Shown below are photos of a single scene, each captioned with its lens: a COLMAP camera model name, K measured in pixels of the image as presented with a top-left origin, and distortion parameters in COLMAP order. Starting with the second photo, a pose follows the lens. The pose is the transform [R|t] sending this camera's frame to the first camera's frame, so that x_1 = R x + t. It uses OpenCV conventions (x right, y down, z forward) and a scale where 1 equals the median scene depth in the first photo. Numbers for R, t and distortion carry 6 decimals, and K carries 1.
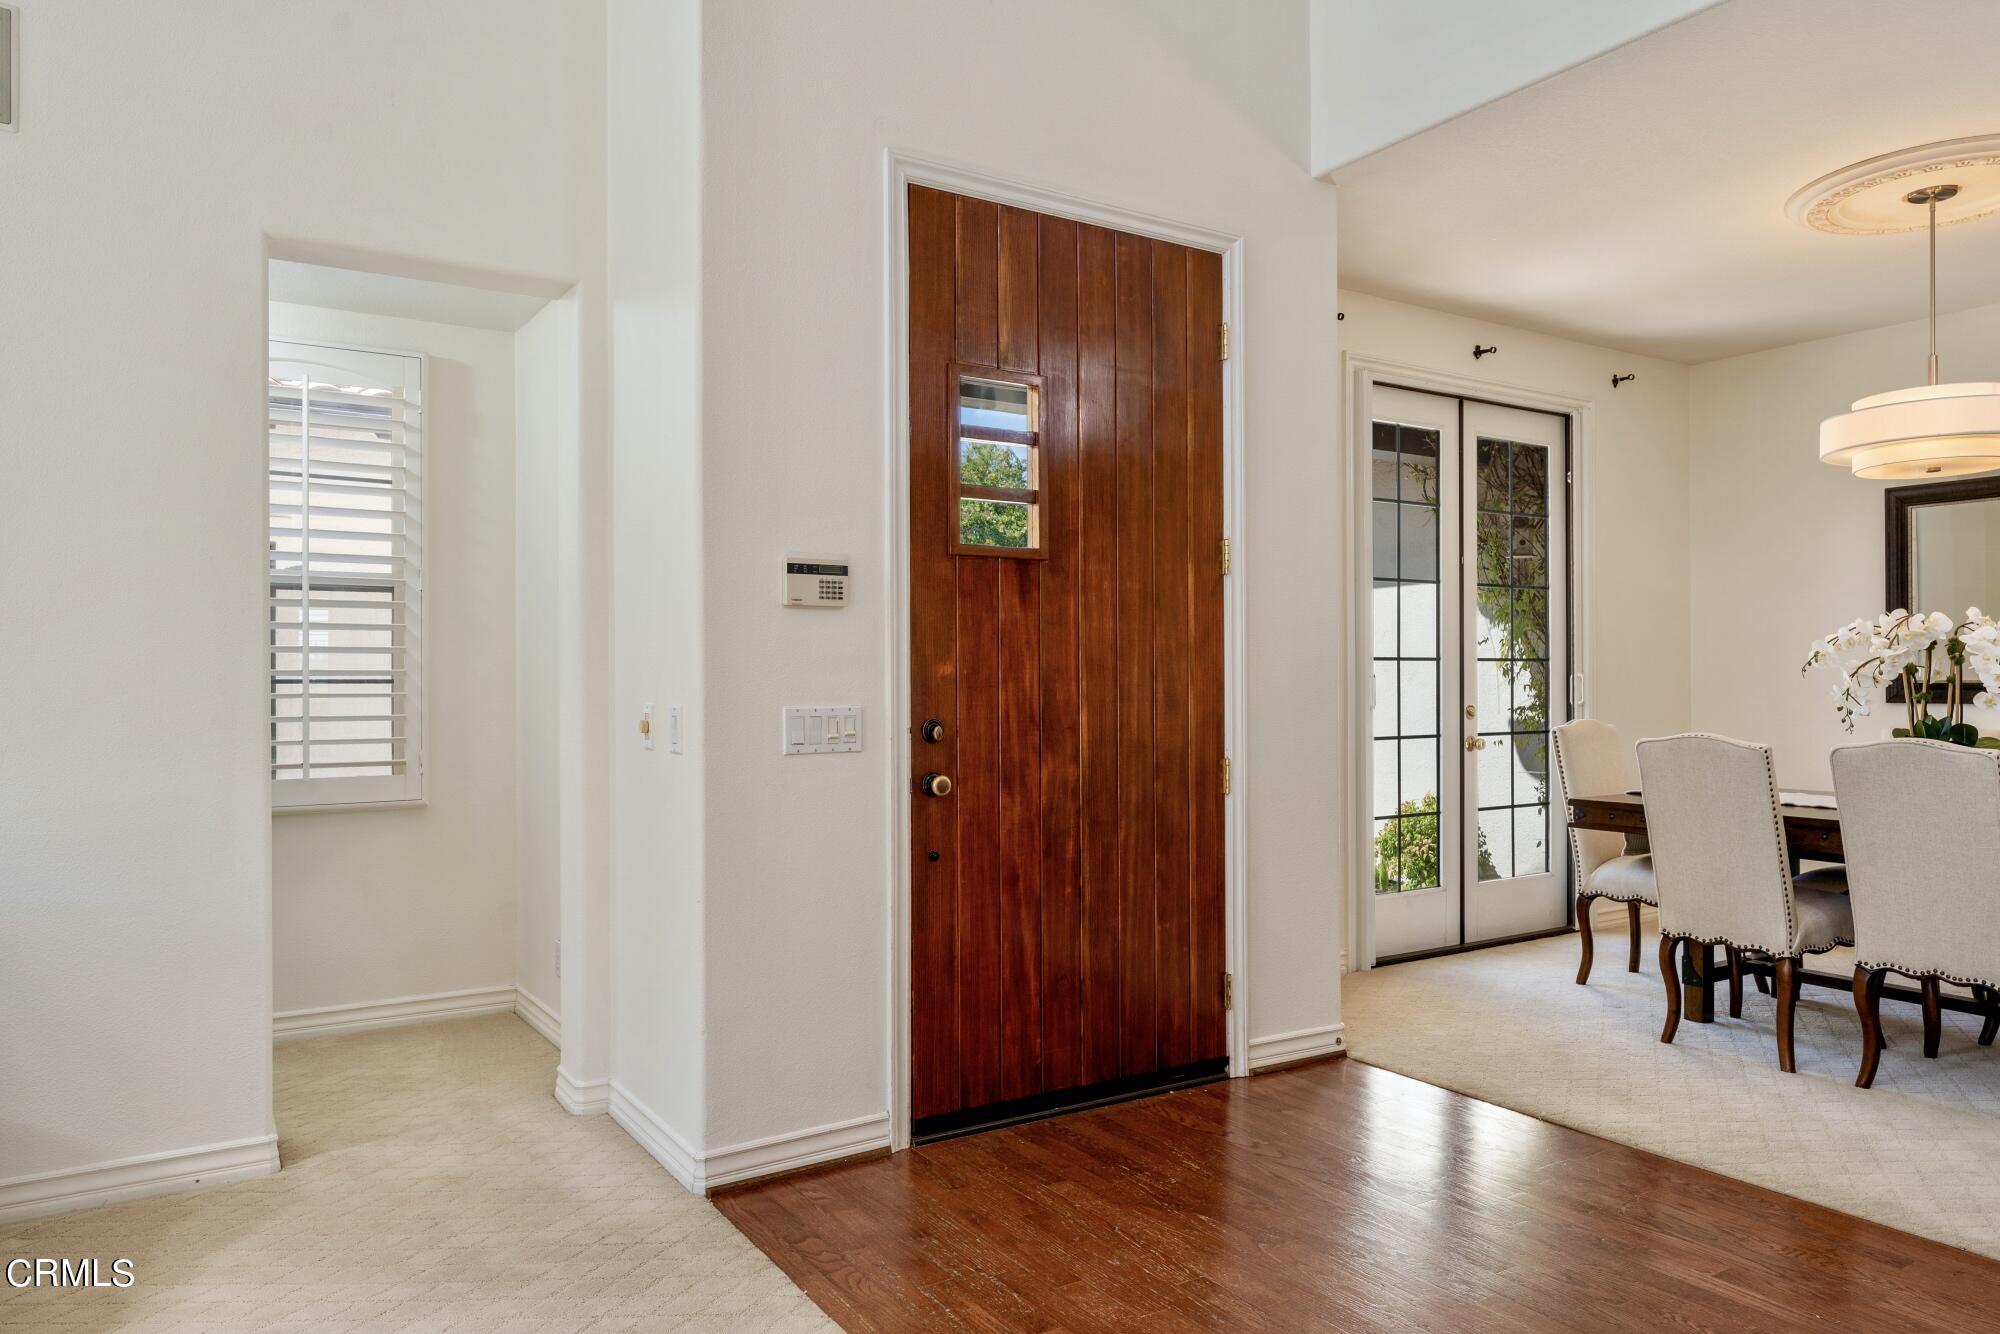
lens RADIAL K [[1307.0, 0, 1000.0], [0, 1307.0, 667.0], [0, 0, 1]] dist [-0.014959, 0.001919]
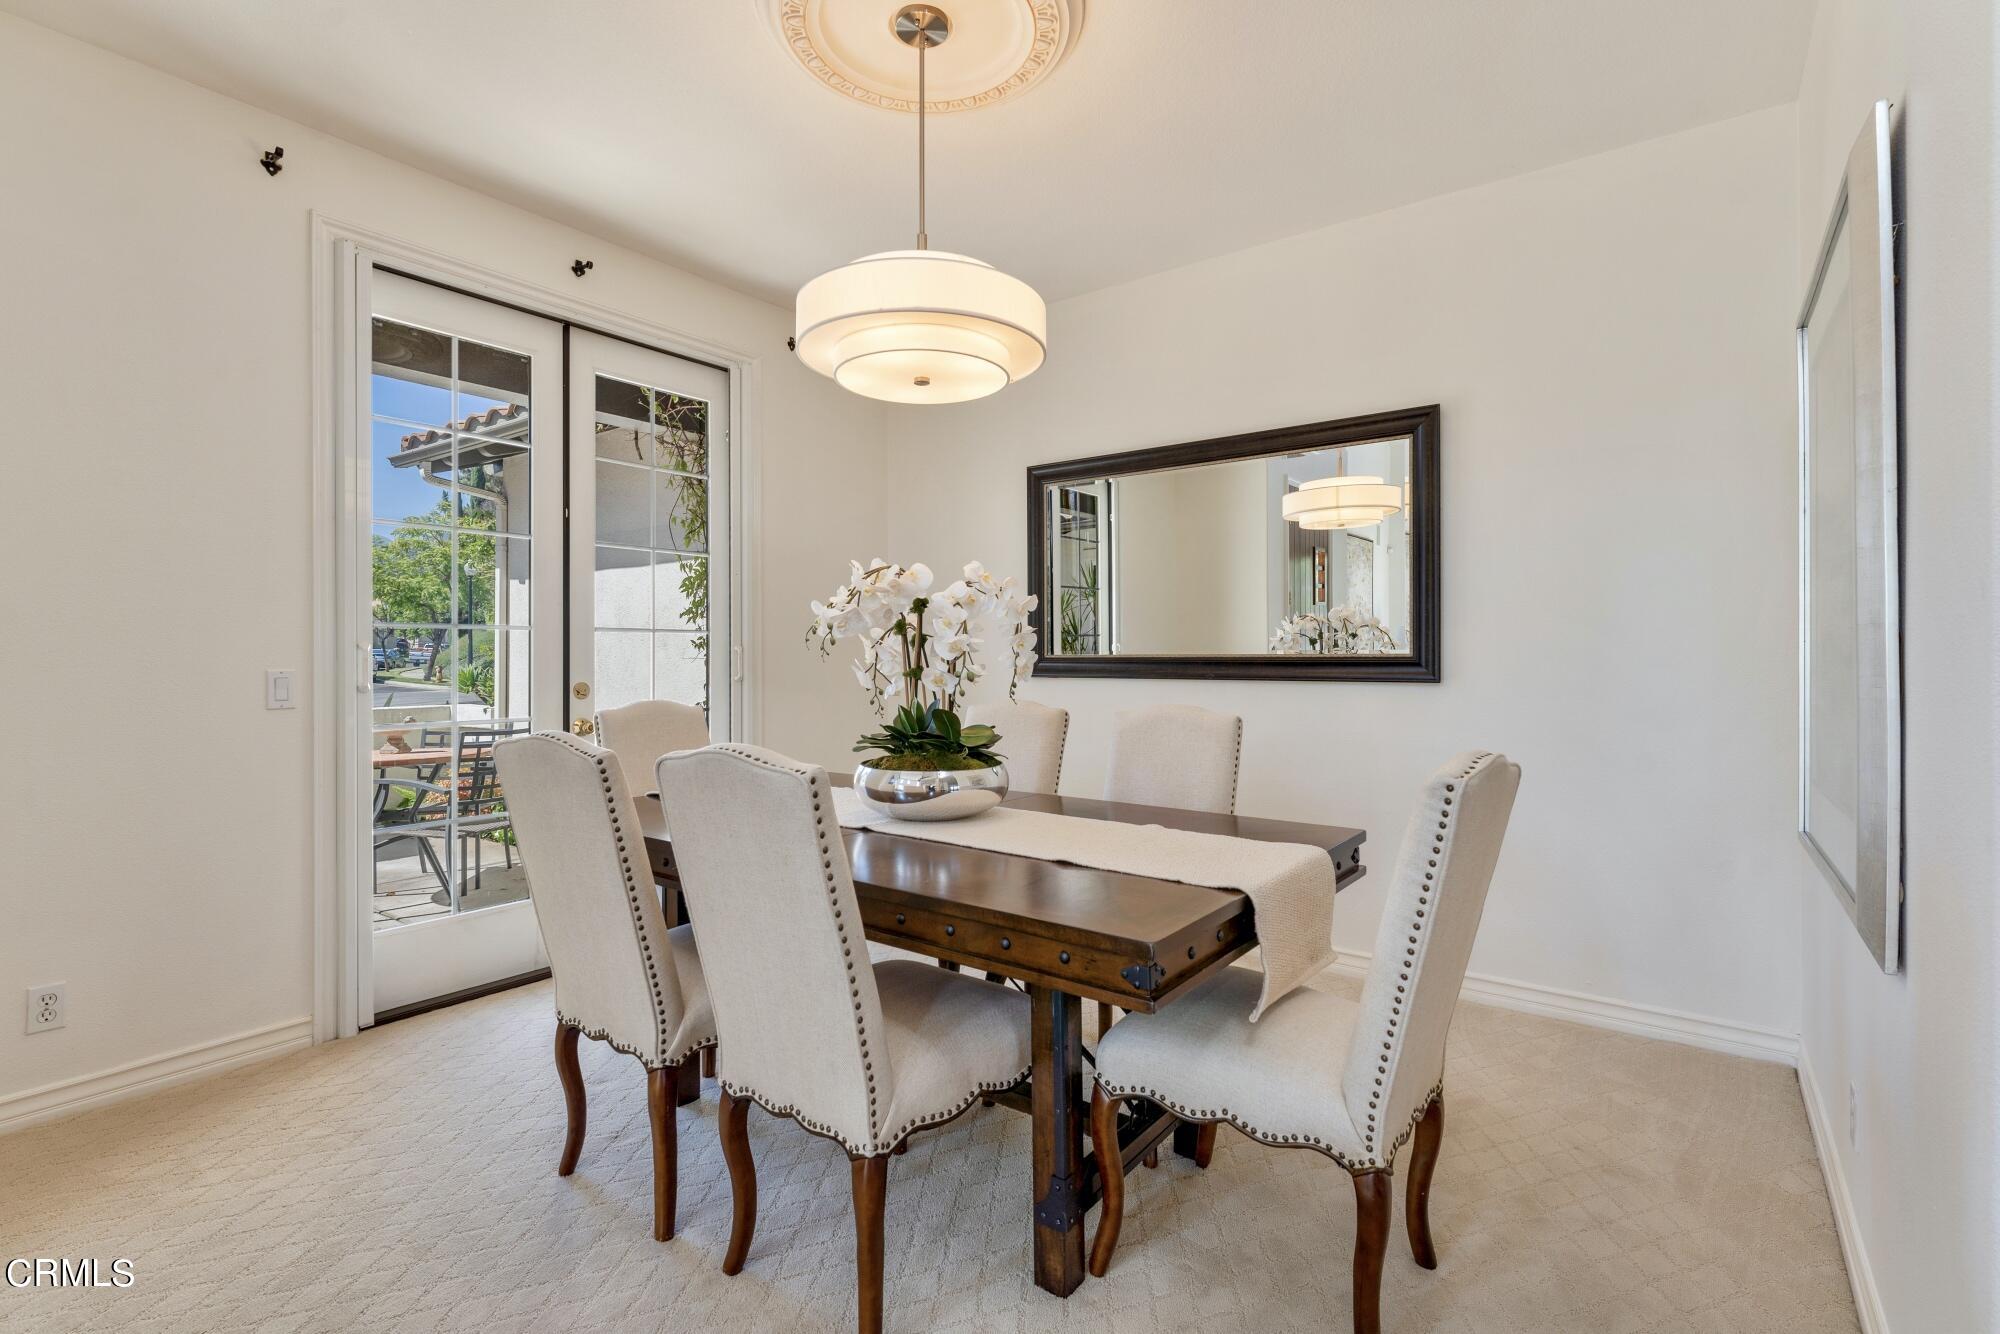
lens RADIAL K [[908.3, 0, 1000.0], [0, 908.3, 667.0], [0, 0, 1]] dist [0.001884, 0.000092]
pose [[0.933694, -0.003667, 0.358052, 0.408285], [-0.005967, 0.999649, 0.025799, 0.001110], [-0.358021, -0.026225, 0.933345, 0.340859]]
